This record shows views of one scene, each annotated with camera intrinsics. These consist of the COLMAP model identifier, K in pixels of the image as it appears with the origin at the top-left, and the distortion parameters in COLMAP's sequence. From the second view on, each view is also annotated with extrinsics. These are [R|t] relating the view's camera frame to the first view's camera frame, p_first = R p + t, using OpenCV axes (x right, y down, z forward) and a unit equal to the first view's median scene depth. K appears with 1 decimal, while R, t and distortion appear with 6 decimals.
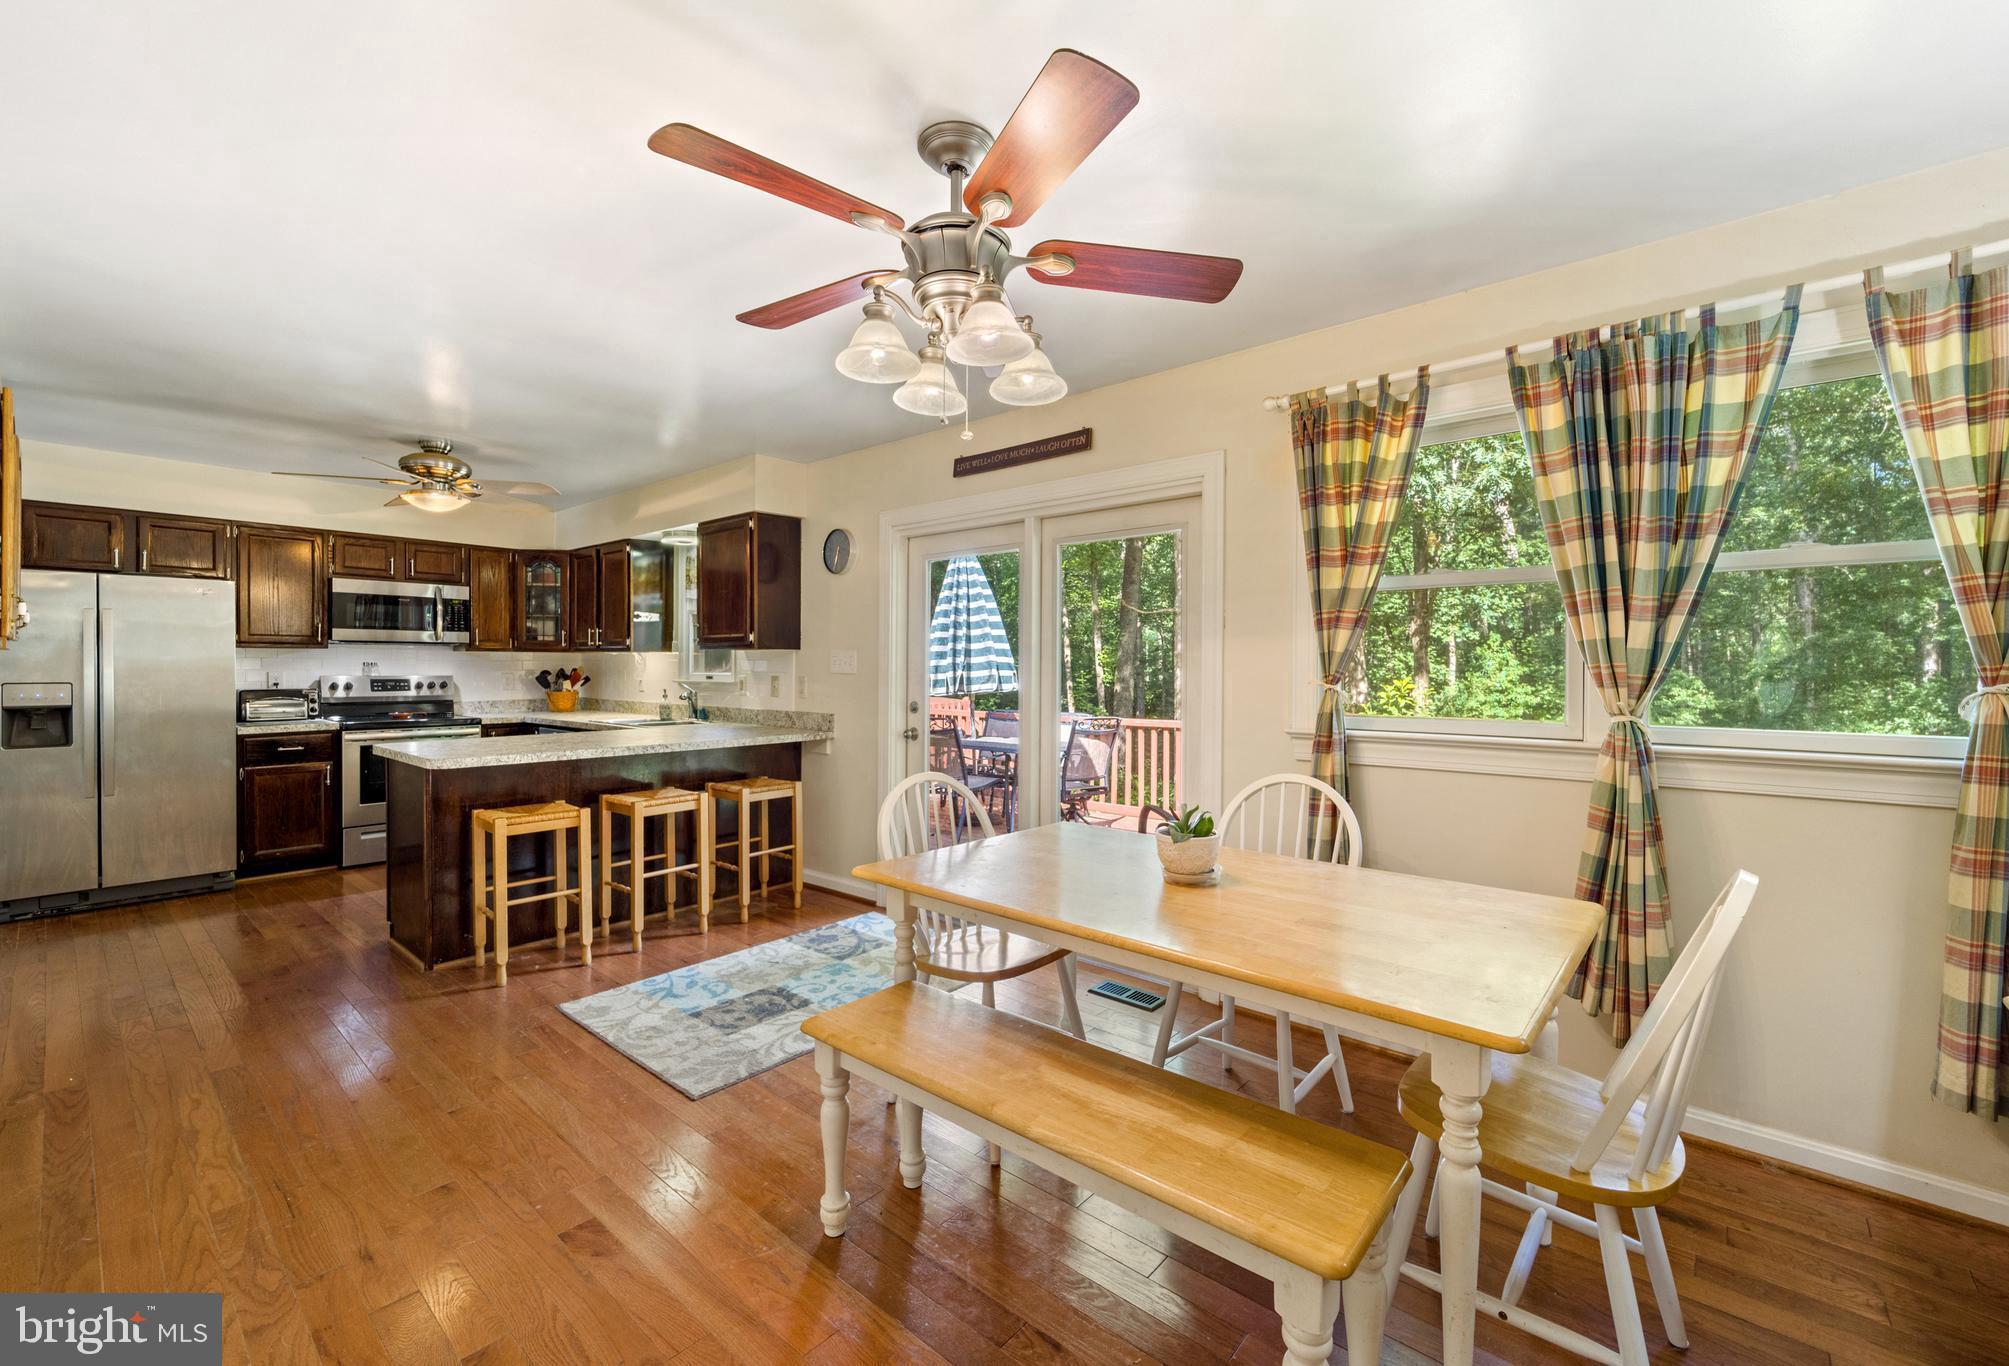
lens RADIAL K [[820.2, 0, 1008.4], [0, 820.2, 663.2], [0, 0, 1]] dist [-0.001678, 0.000199]
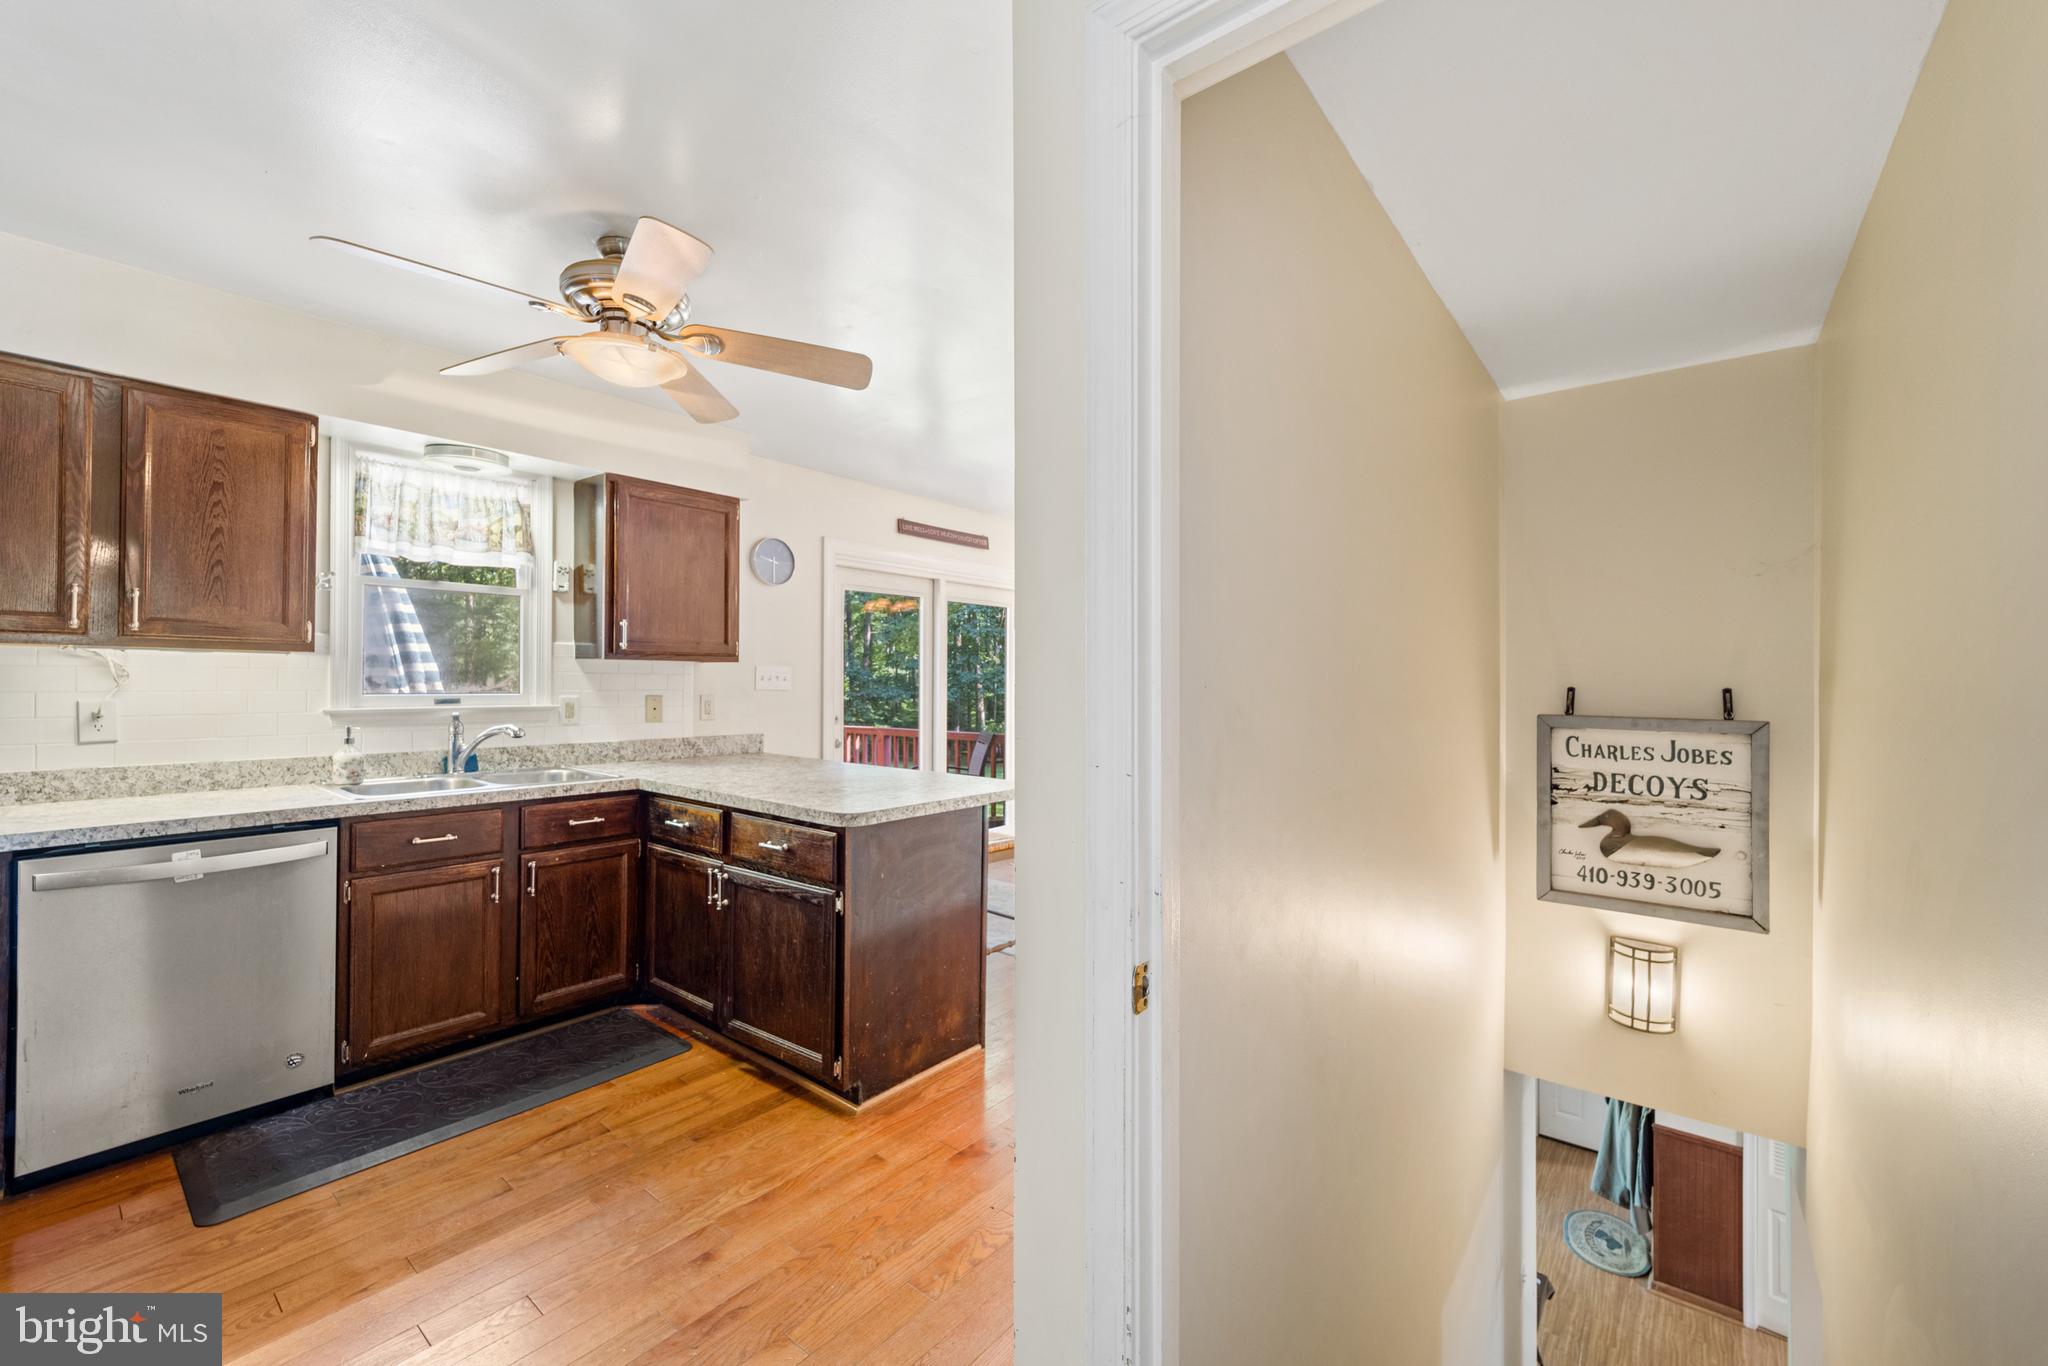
lens RADIAL K [[810.3, 0, 1024.0], [0, 810.3, 683.0], [0, 0, 1]] dist [0.002745, -0.004466]
pose [[-0.025798, -0.007065, 0.999642, -1.051084], [-0.011656, 0.999909, 0.006767, -0.004962], [-0.999599, -0.011477, -0.025878, 0.664140]]
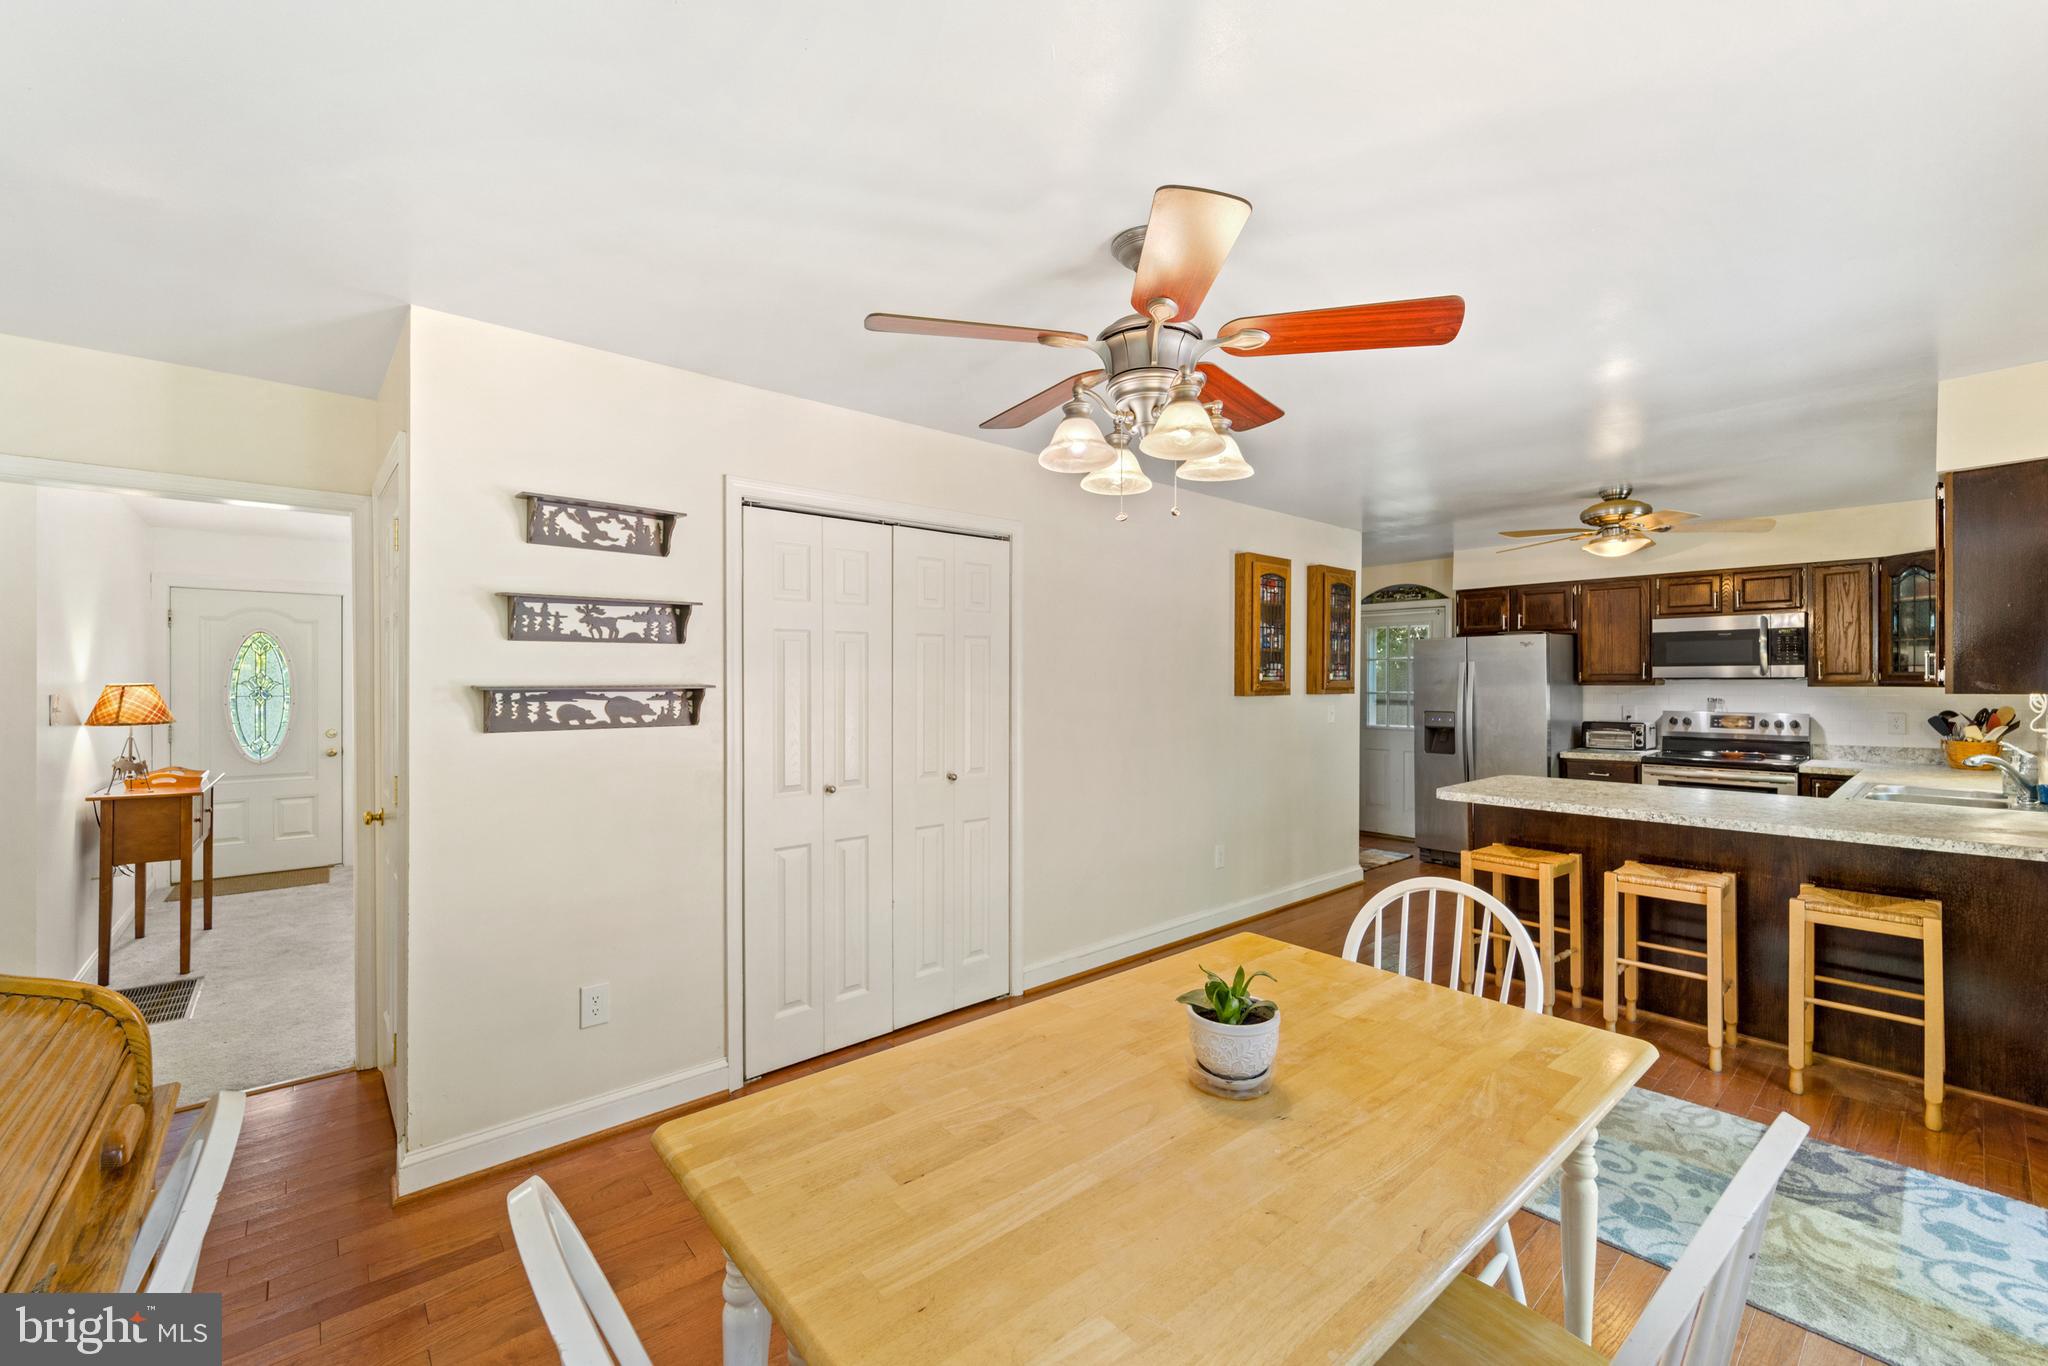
lens RADIAL K [[810.3, 0, 1024.0], [0, 810.3, 683.0], [0, 0, 1]] dist [0.002745, -0.004466]
pose [[-0.153989, -0.000524, -0.988072, 0.363900], [0.007184, 0.999973, -0.001650, -0.027068], [0.988047, -0.007352, -0.153981, 0.371584]]
